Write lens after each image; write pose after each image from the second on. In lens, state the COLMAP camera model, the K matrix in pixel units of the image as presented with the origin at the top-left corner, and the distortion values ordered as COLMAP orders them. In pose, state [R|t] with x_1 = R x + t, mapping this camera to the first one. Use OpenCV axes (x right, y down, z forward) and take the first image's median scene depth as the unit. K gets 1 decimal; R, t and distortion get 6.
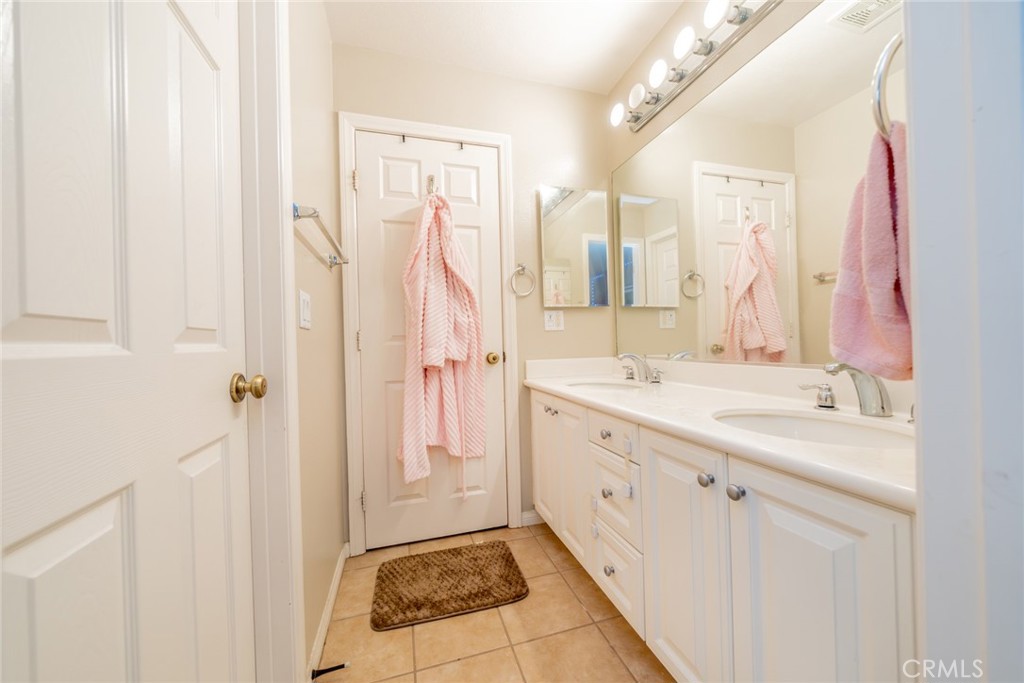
lens RADIAL K [[376.1, 0, 515.1], [0, 376.1, 340.5], [0, 0, 1]] dist [-0.002573, 0.000129]
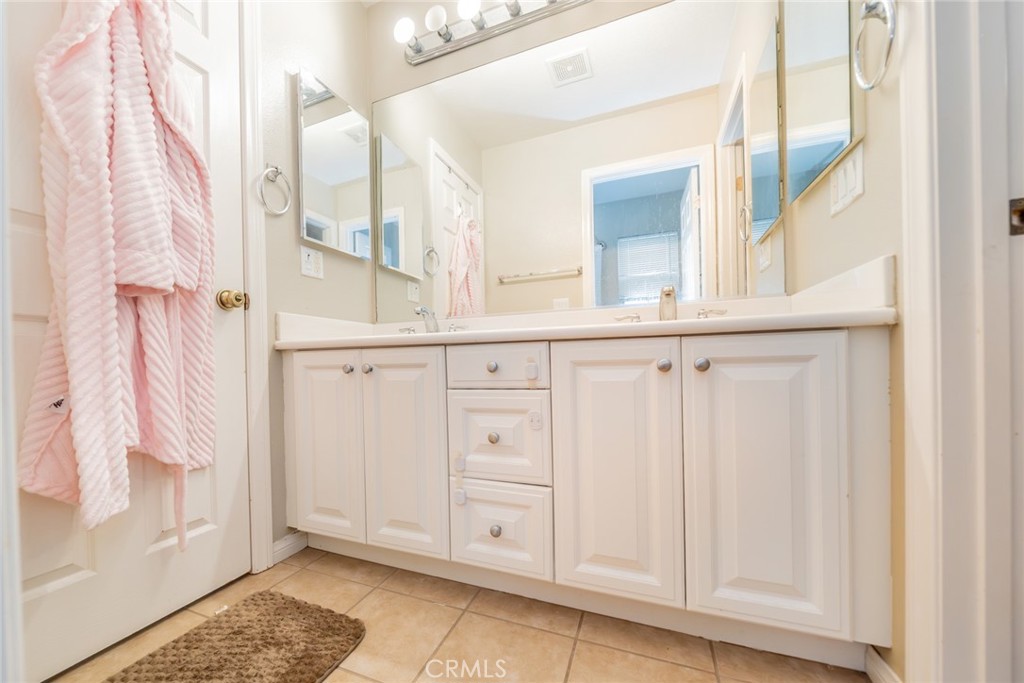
lens RADIAL K [[395.5, 0, 513.7], [0, 395.5, 348.2], [0, 0, 1]] dist [-0.004032, -0.000122]
pose [[0.651237, 0.008462, 0.758827, -0.248903], [0.003991, 0.999886, -0.014575, 0.139516], [-0.758864, 0.012520, 0.651129, 0.249576]]
